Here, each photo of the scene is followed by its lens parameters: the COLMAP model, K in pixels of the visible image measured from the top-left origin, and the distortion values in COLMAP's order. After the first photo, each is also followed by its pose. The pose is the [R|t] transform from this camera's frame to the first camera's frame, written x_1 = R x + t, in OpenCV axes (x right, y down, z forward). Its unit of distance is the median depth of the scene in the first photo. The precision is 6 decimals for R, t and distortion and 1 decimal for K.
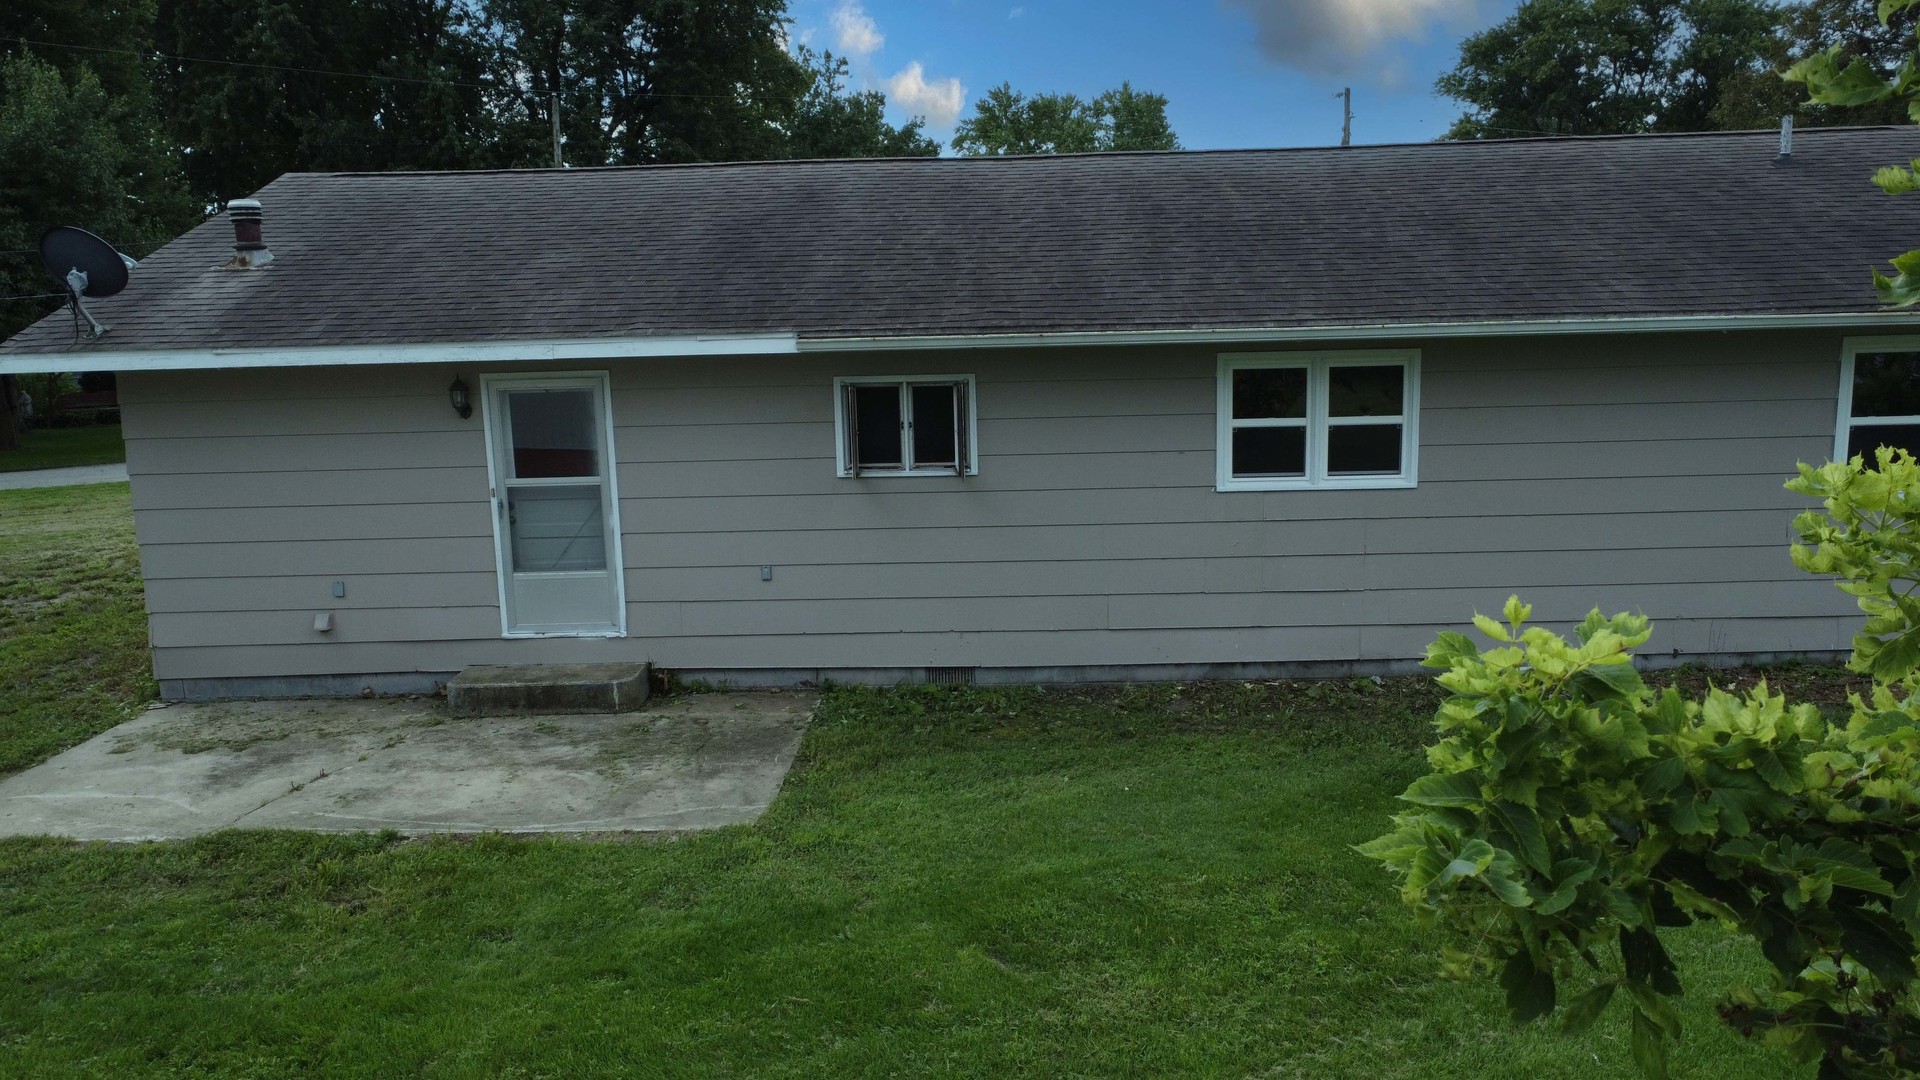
lens RADIAL K [[1438.4, 0, 968.7], [0, 1438.4, 543.6], [0, 0, 1]] dist [0.008467, -0.001545]
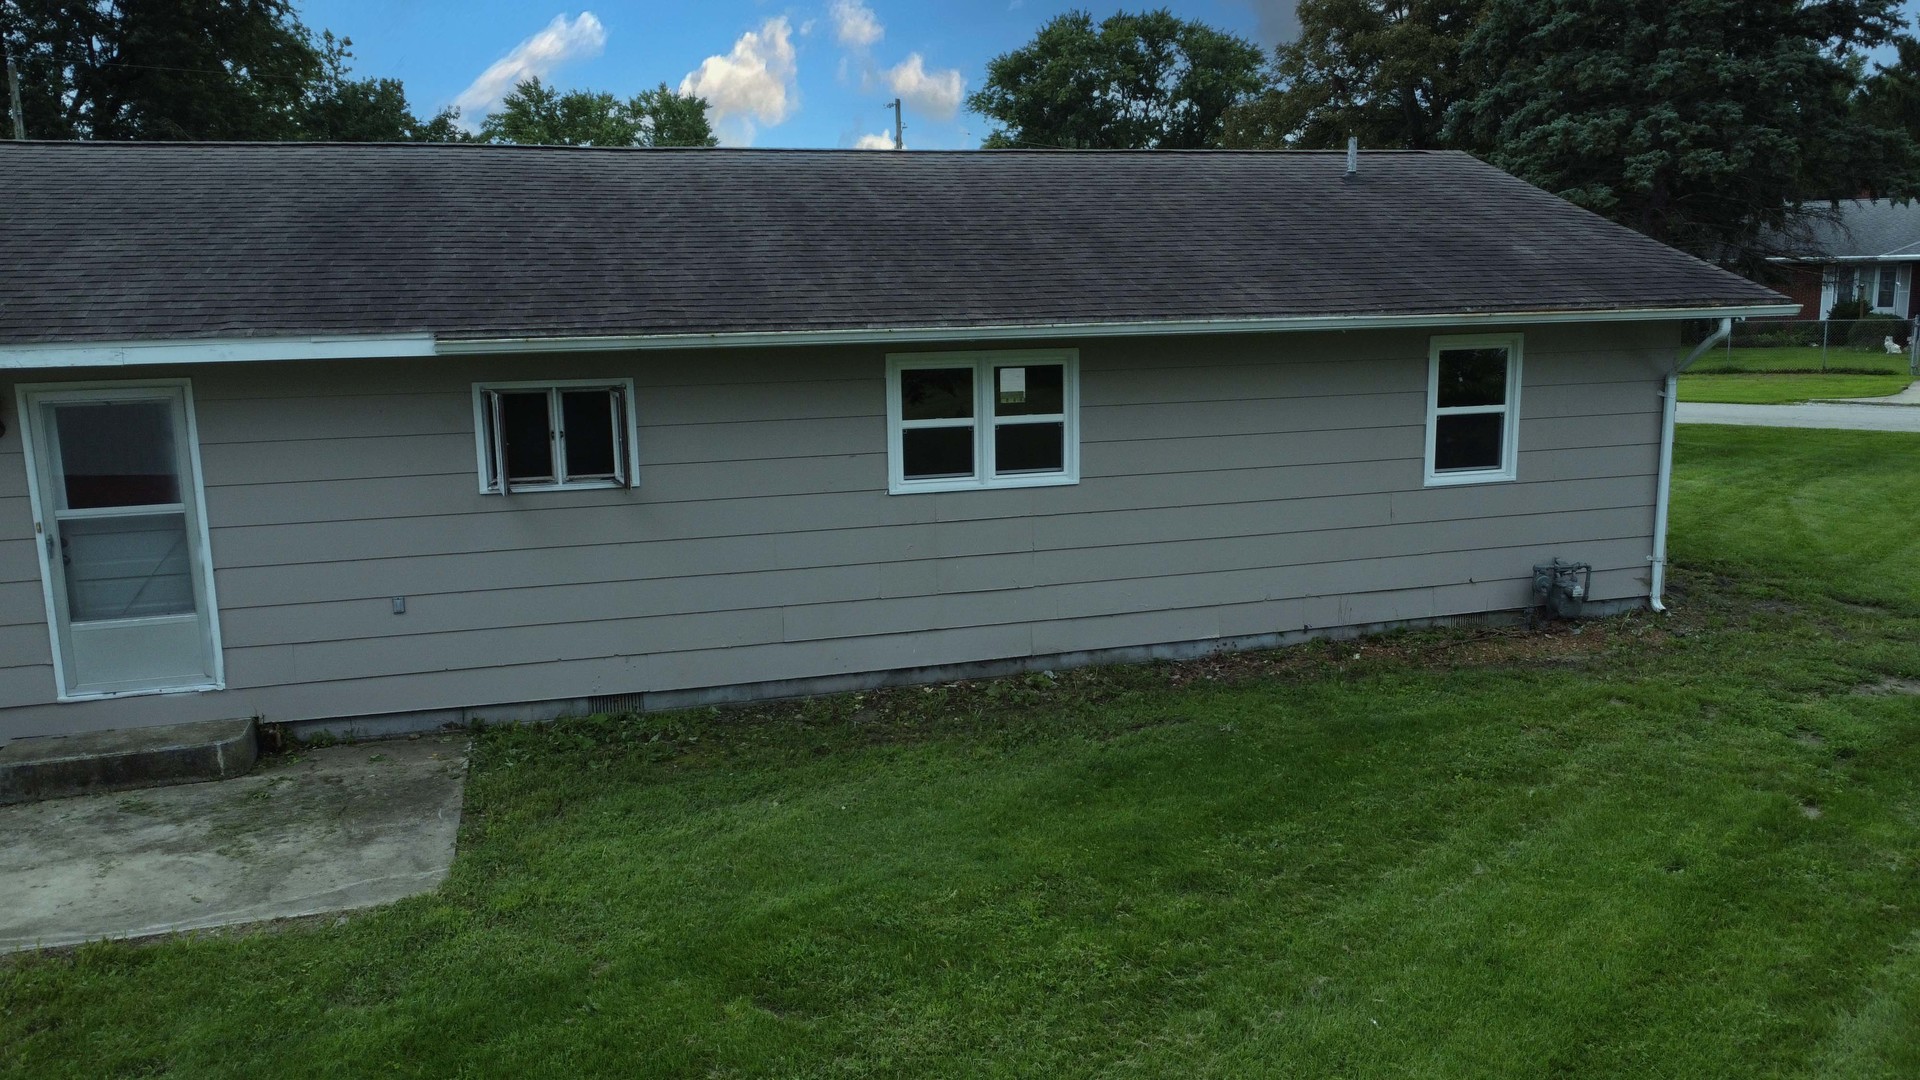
lens RADIAL K [[1438.4, 0, 968.7], [0, 1438.4, 543.6], [0, 0, 1]] dist [0.008467, -0.001545]
pose [[0.950873, -0.046351, 0.306091, -0.078659], [0.047615, 0.998860, 0.003340, -0.003636], [-0.305897, 0.011399, 0.951996, 0.050004]]
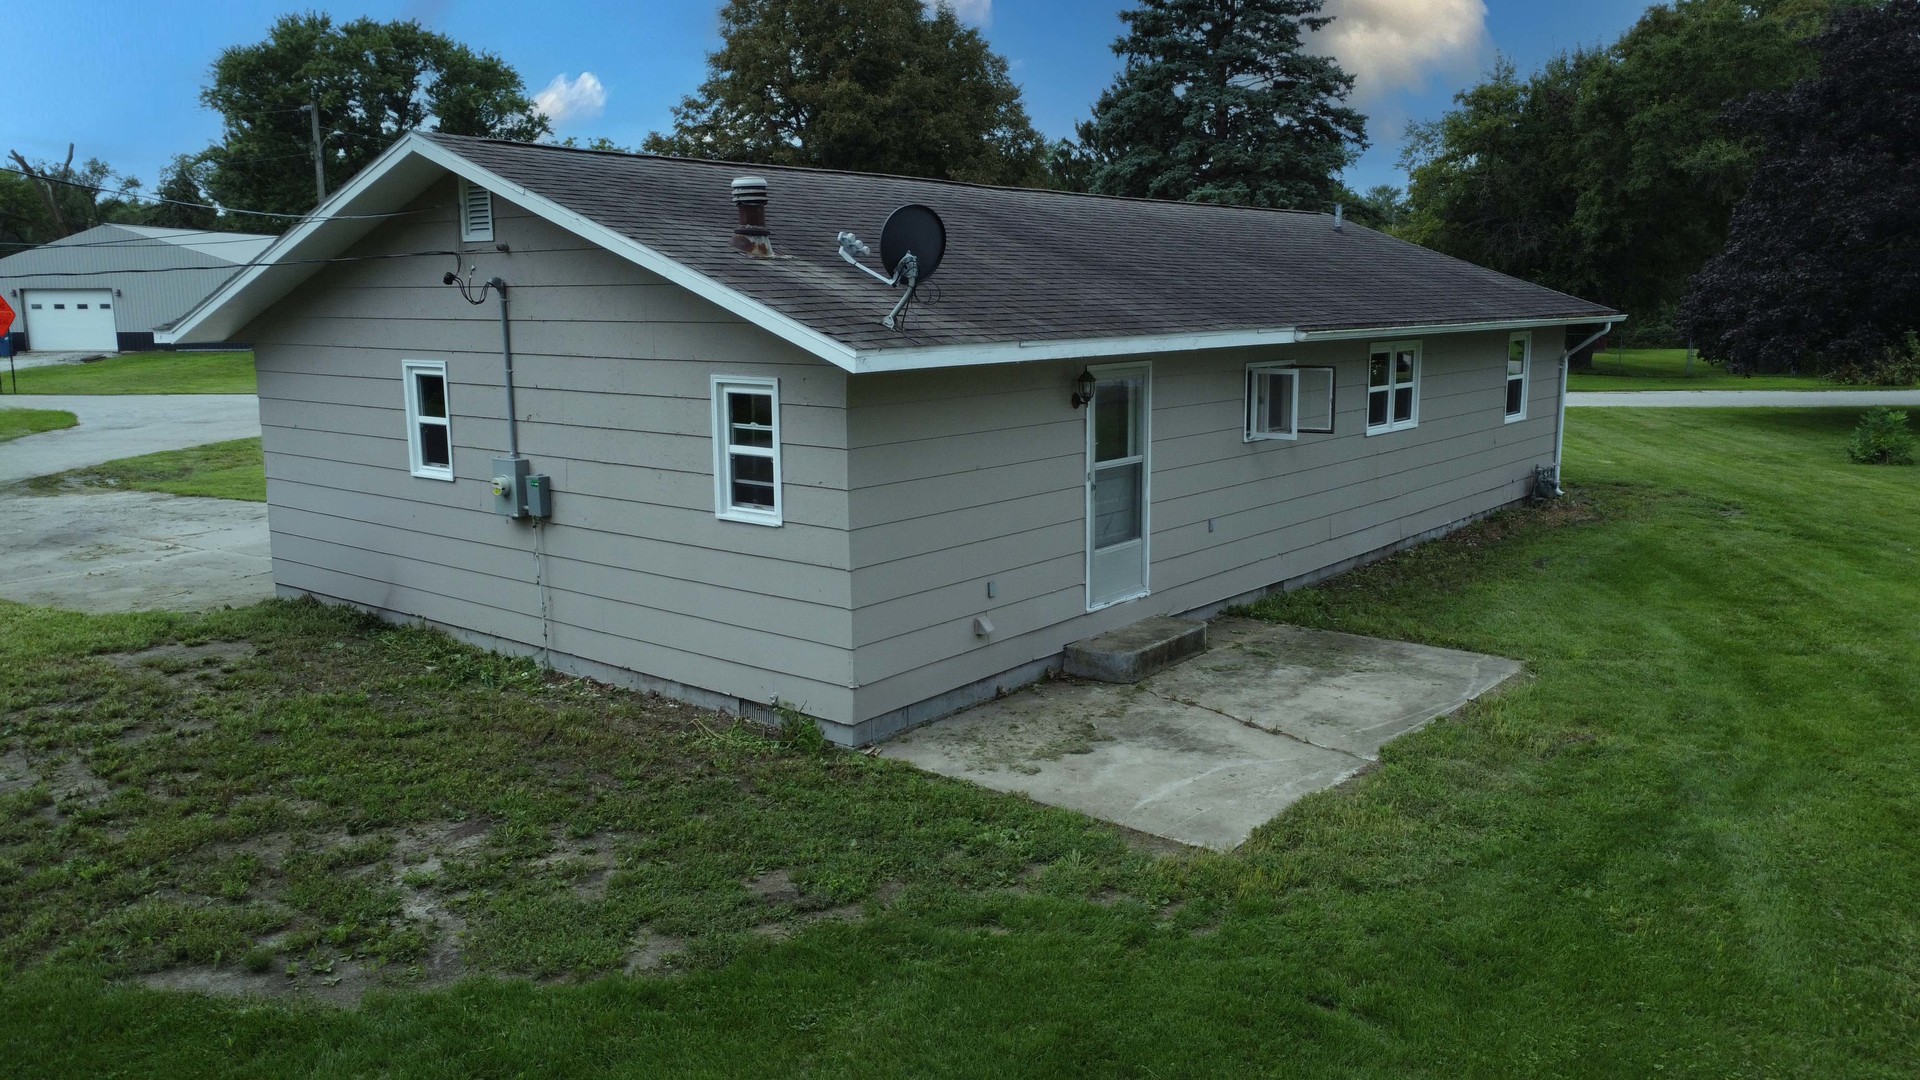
lens RADIAL K [[1438.4, 0, 968.7], [0, 1438.4, 543.6], [0, 0, 1]] dist [0.008467, -0.001545]
pose [[0.601521, -0.115004, 0.790535, -1.268559], [0.131184, 0.990370, 0.044257, -0.046657], [-0.788012, 0.077084, 0.610815, 0.428000]]
